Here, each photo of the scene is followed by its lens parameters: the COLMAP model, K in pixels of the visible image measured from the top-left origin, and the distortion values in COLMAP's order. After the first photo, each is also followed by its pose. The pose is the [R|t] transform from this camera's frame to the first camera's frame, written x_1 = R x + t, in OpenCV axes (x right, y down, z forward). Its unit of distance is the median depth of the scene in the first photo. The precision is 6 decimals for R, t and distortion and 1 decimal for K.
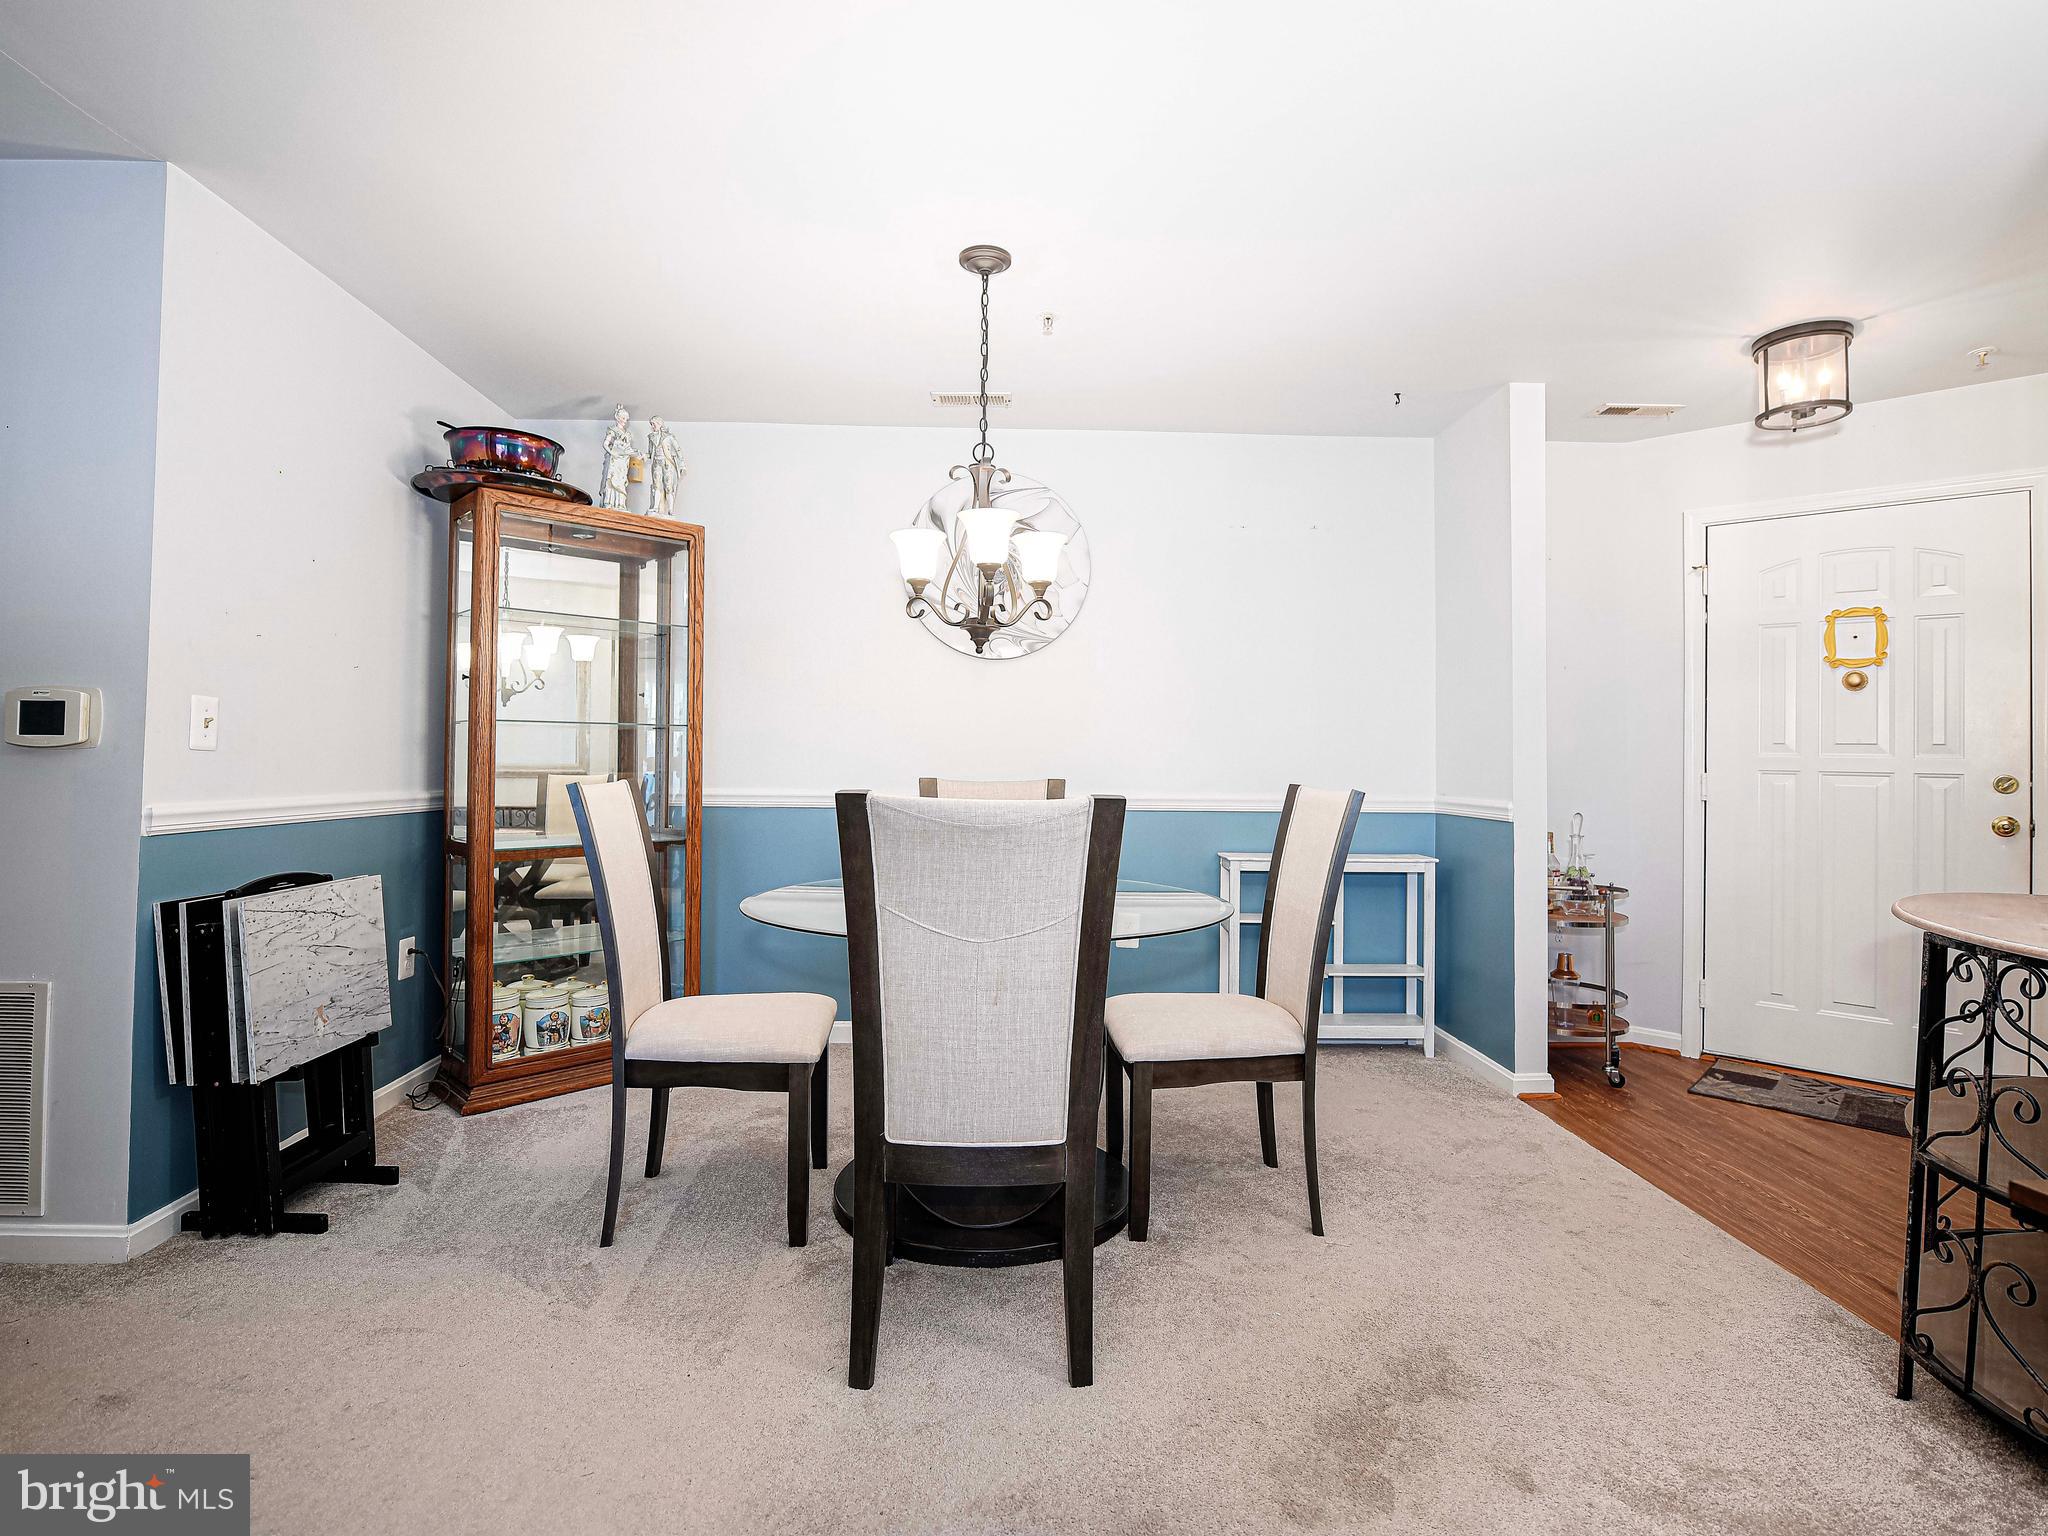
lens RADIAL K [[1022.3, 0, 1018.7], [0, 1022.3, 745.7], [0, 0, 1]] dist [-0.002919, -0.004336]
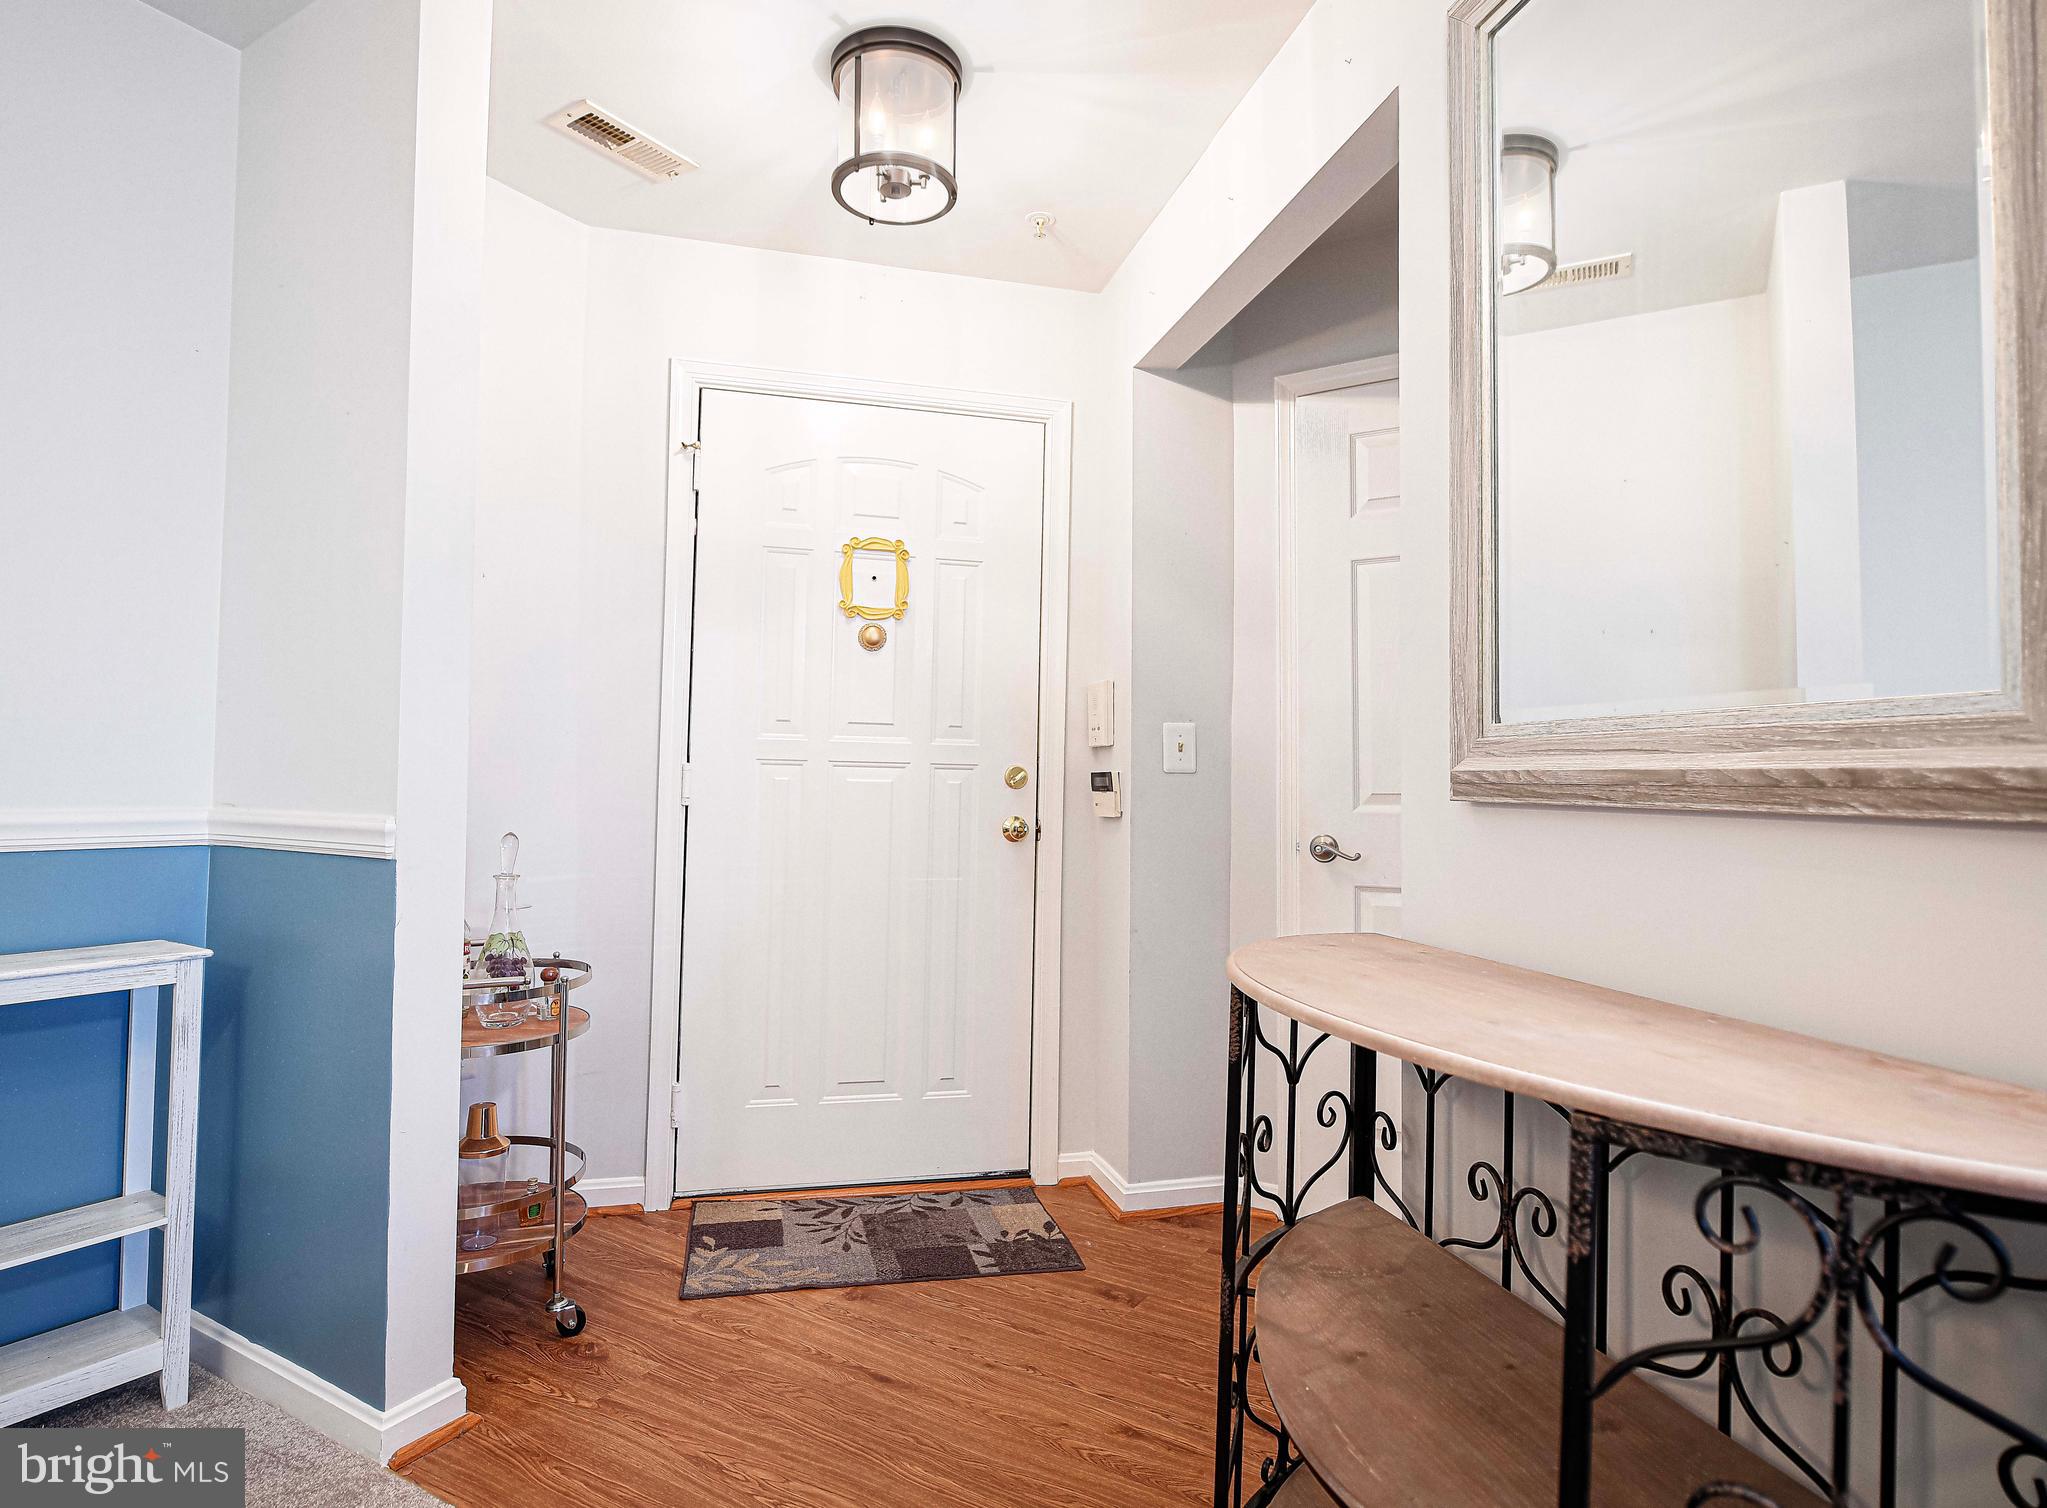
lens RADIAL K [[1144.2, 0, 1025.8], [0, 1144.2, 734.1], [0, 0, 1]] dist [0.010366, -0.005386]
pose [[0.546673, 0.030941, 0.836774, 0.196038], [-0.017502, 0.999521, -0.025525, 0.025172], [-0.837163, -0.000691, 0.546952, 0.462043]]
